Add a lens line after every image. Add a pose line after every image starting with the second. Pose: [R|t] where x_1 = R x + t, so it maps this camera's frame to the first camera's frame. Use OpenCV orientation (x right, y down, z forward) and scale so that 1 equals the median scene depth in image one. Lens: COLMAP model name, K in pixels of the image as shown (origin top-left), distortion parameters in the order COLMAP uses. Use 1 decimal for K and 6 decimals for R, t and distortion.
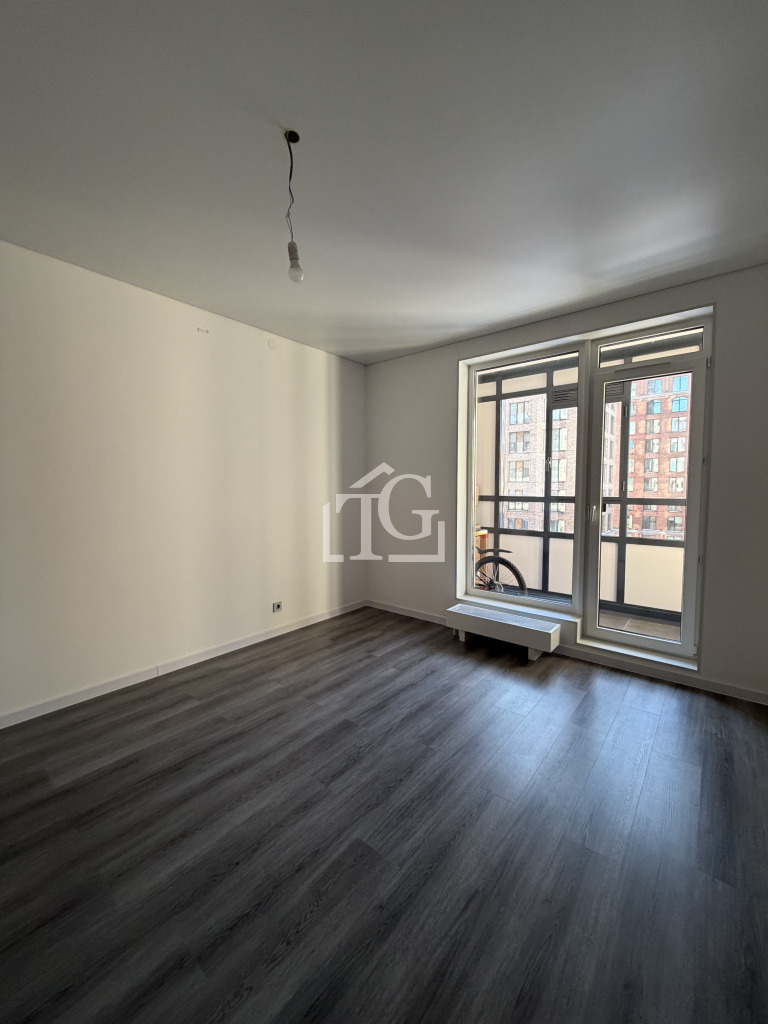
lens RADIAL K [[407.0, 0, 382.6], [0, 407.0, 510.3], [0, 0, 1]] dist [0.000402, -0.000091]
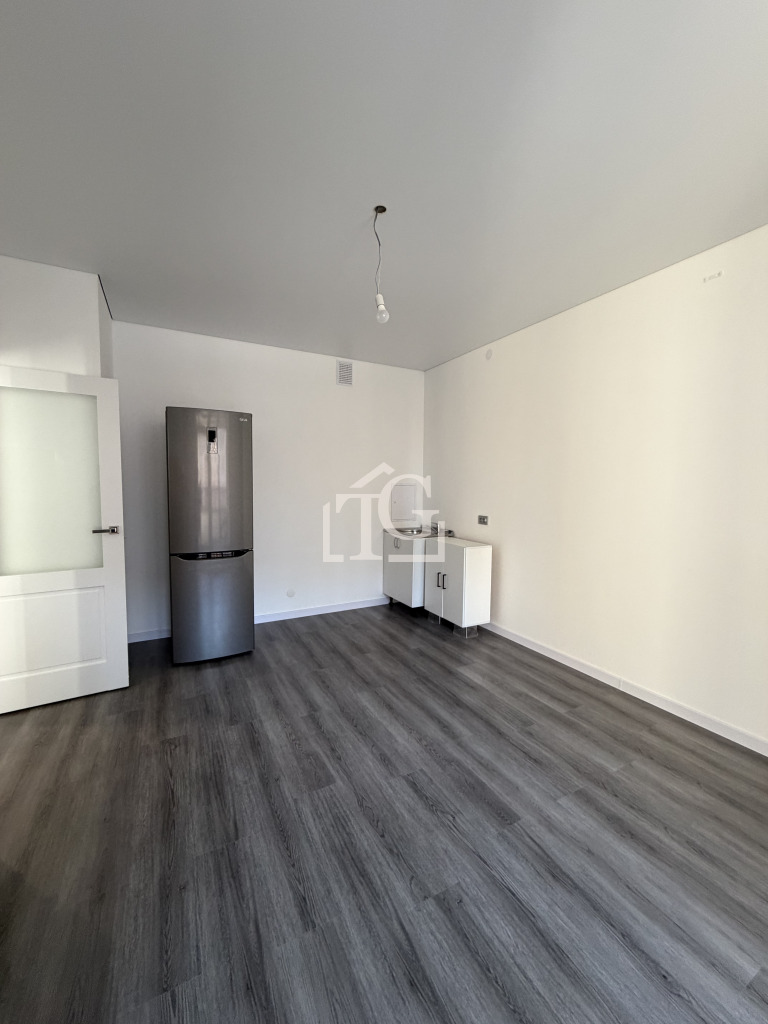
lens RADIAL K [[407.0, 0, 382.6], [0, 407.0, 510.3], [0, 0, 1]] dist [0.000402, -0.000091]
pose [[-0.383319, 0.056629, -0.921878, 0.604207], [-0.058780, 0.994600, 0.085536, -0.066892], [0.921744, 0.086975, -0.377920, 0.963481]]
